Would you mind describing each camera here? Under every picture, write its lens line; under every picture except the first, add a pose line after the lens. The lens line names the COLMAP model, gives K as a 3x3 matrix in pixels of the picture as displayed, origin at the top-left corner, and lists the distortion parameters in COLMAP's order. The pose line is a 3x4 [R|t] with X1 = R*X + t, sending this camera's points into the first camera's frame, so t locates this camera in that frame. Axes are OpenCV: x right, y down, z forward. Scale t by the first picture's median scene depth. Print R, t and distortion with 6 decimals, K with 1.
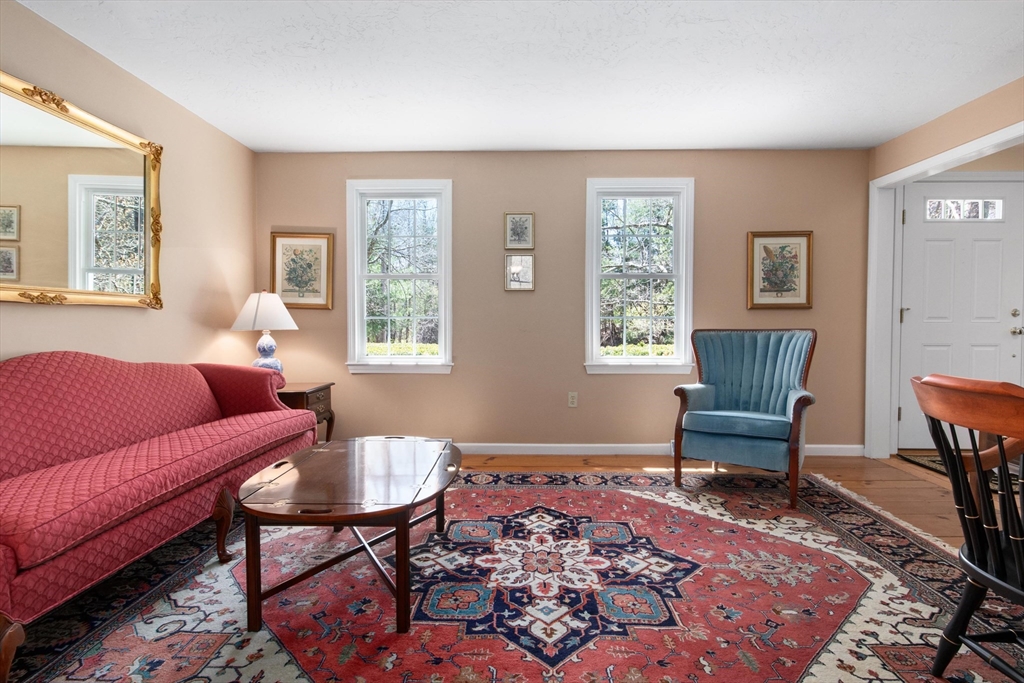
lens RADIAL K [[515.1, 0, 517.9], [0, 515.1, 328.7], [0, 0, 1]] dist [-0.005787, 0.000295]
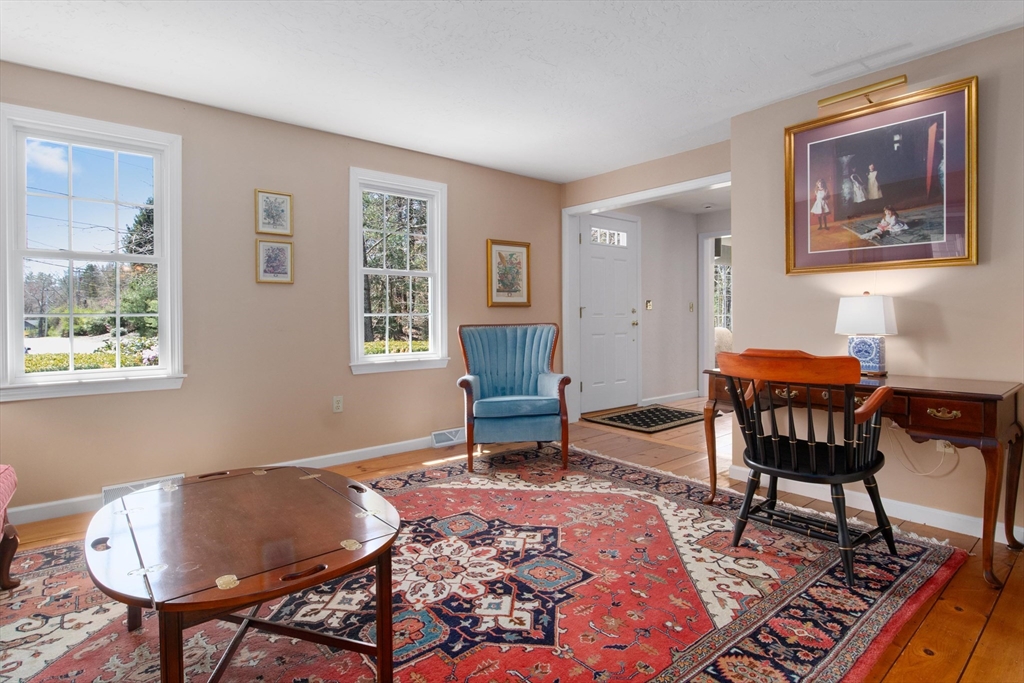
lens RADIAL K [[524.6, 0, 516.3], [0, 524.6, 311.8], [0, 0, 1]] dist [-0.003427, 0.000485]
pose [[0.753783, 0.001130, 0.657123, -0.427169], [0.017360, 0.999615, -0.021633, -0.001363], [-0.656894, 0.027714, 0.753473, 0.137043]]
